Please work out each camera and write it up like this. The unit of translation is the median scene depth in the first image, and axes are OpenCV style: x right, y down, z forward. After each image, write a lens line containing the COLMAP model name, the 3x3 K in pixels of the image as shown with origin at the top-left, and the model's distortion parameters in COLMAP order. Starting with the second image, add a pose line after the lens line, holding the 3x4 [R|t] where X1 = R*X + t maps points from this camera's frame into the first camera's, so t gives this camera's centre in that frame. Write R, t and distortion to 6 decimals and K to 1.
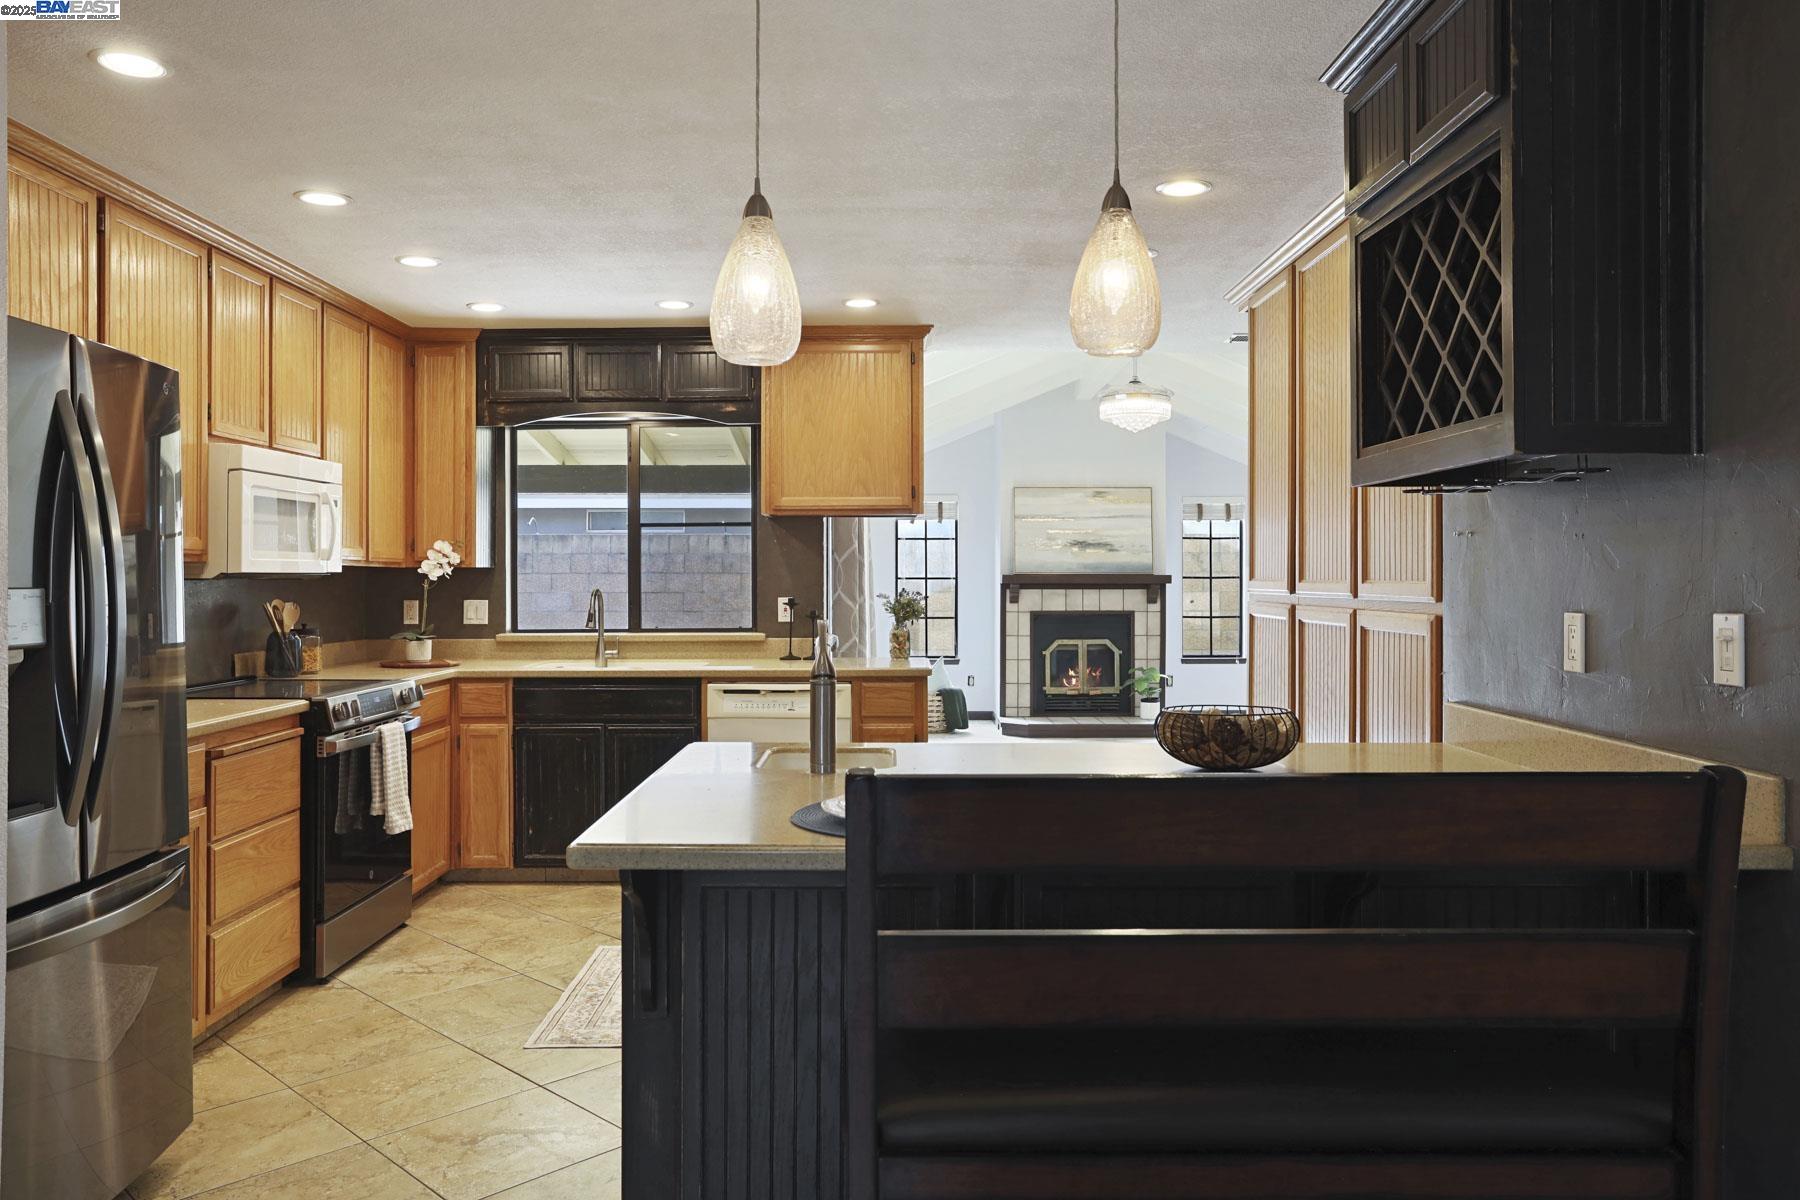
lens RADIAL K [[1311.5, 0, 877.9], [0, 1311.5, 576.0], [0, 0, 1]] dist [-0.047017, 0.048221]
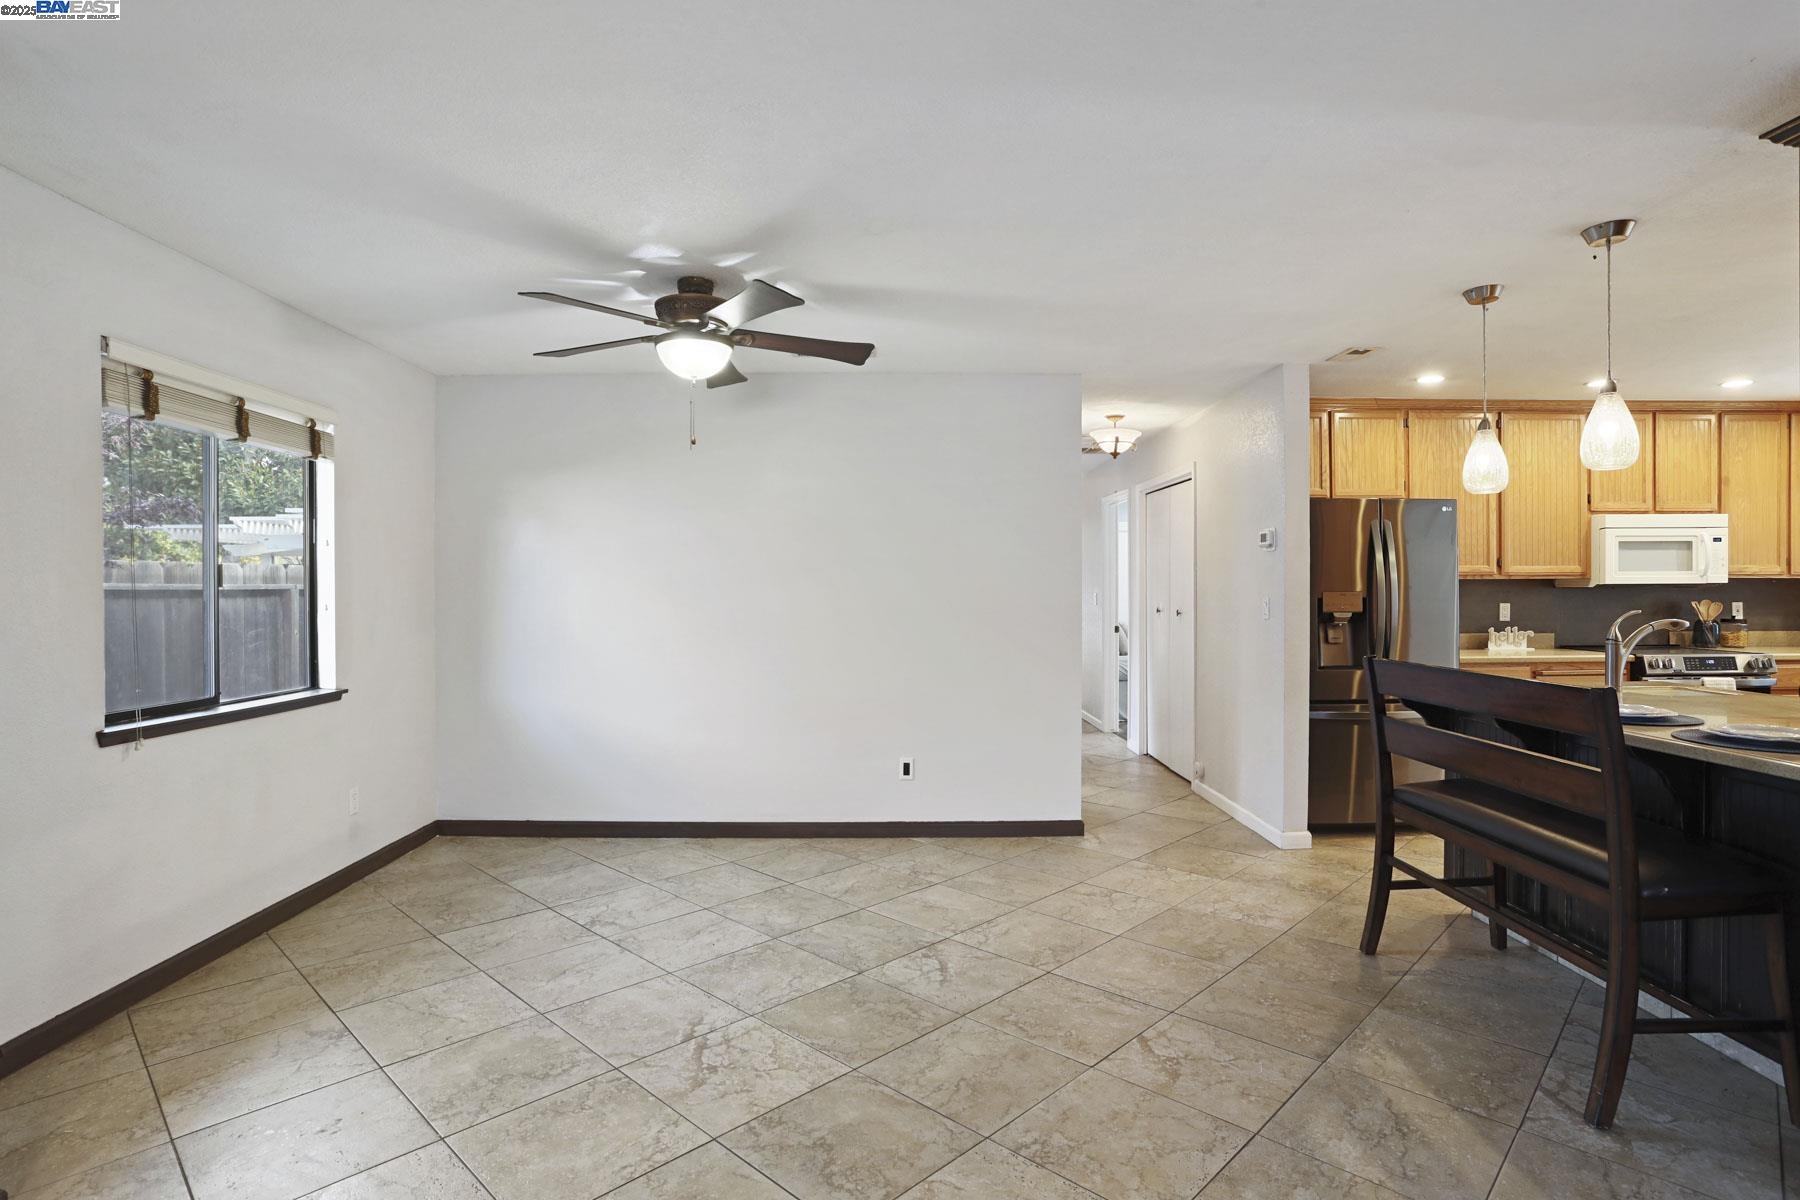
lens RADIAL K [[902.6, 0, 884.1], [0, 902.6, 598.1], [0, 0, 1]] dist [-0.061801, 0.023974]
pose [[0.006677, 0.008499, -0.999942, 0.504513], [0.006593, 0.999942, 0.008543, 0.000042], [0.999956, -0.006650, 0.006621, -0.021454]]
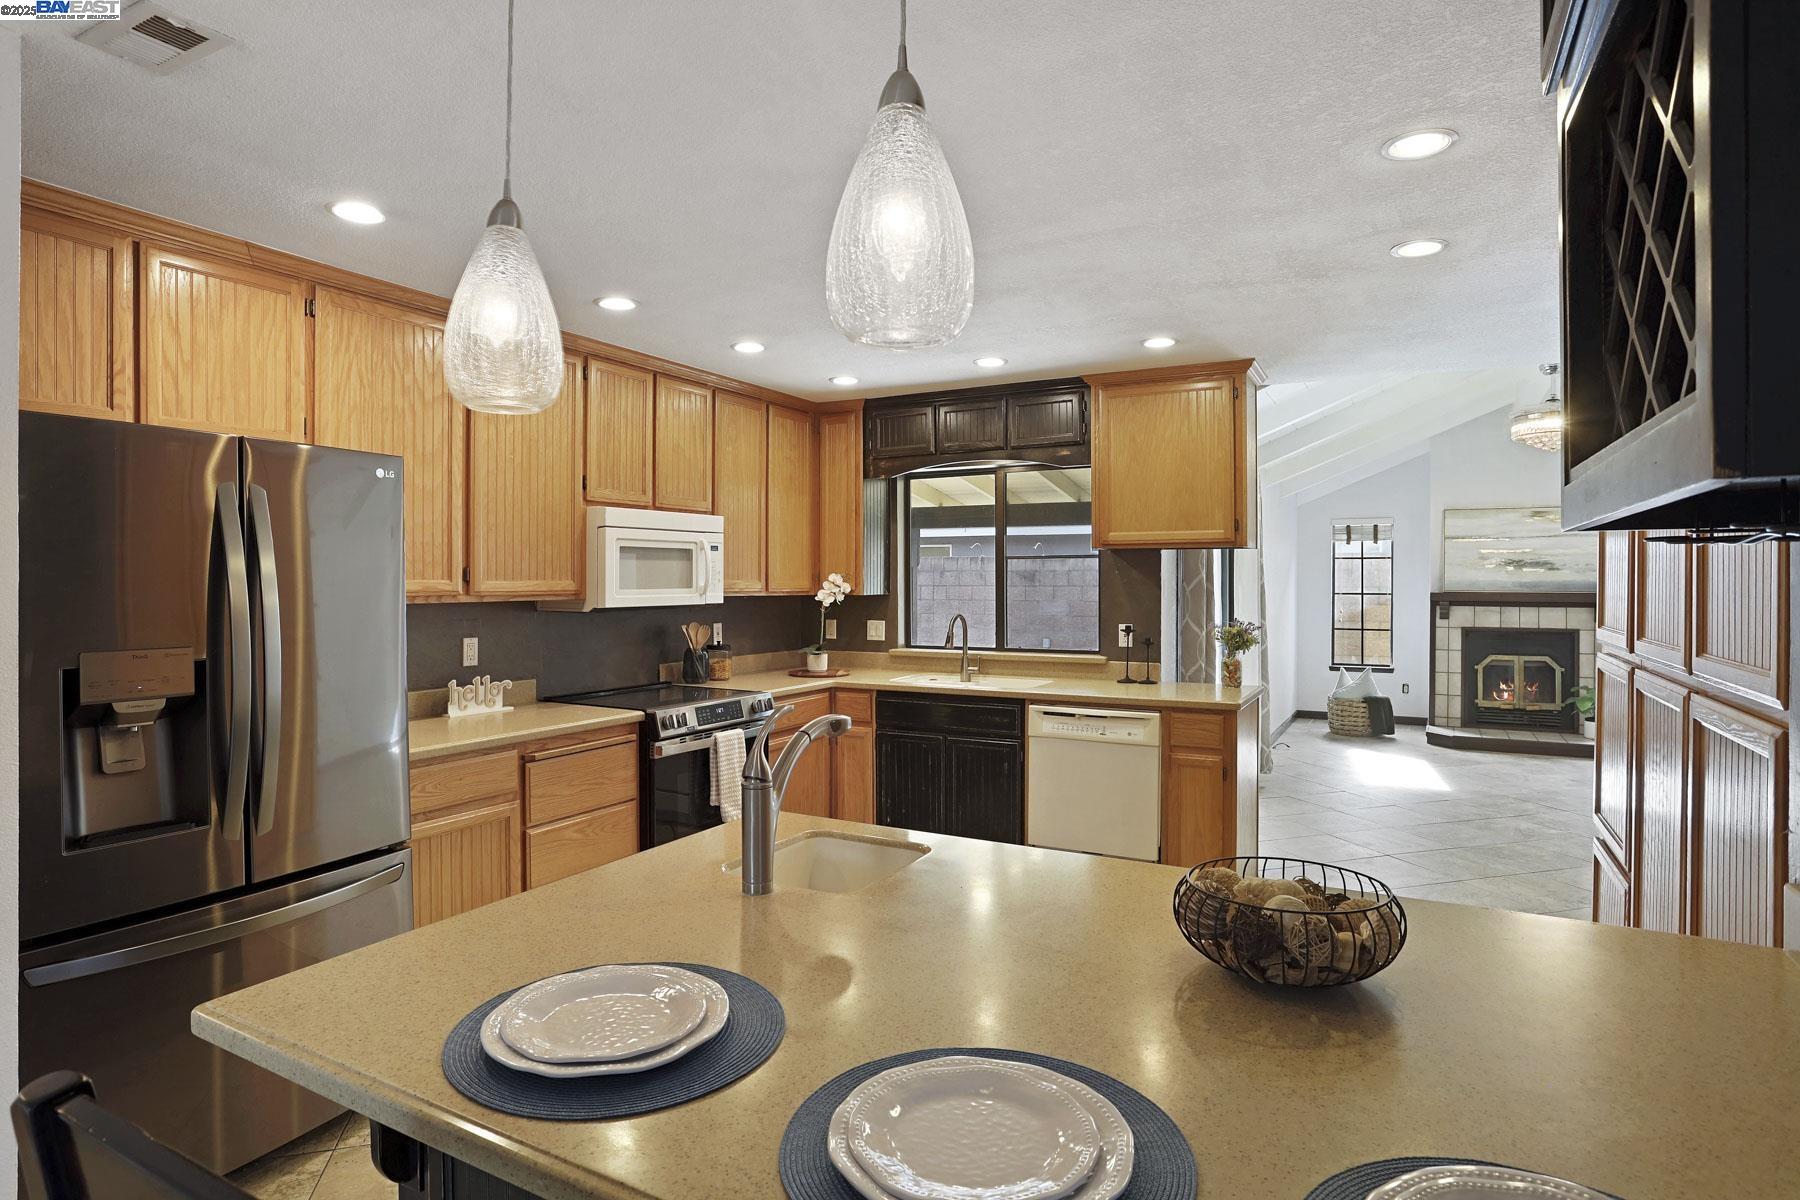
lens RADIAL K [[962.2, 0, 894.9], [0, 962.2, 583.8], [0, 0, 1]] dist [-0.055174, 0.021386]
pose [[0.880013, 0.003508, -0.474936, 0.137454], [-0.000813, 0.999982, 0.005880, -0.021475], [0.474948, -0.004788, 0.880001, 0.211712]]
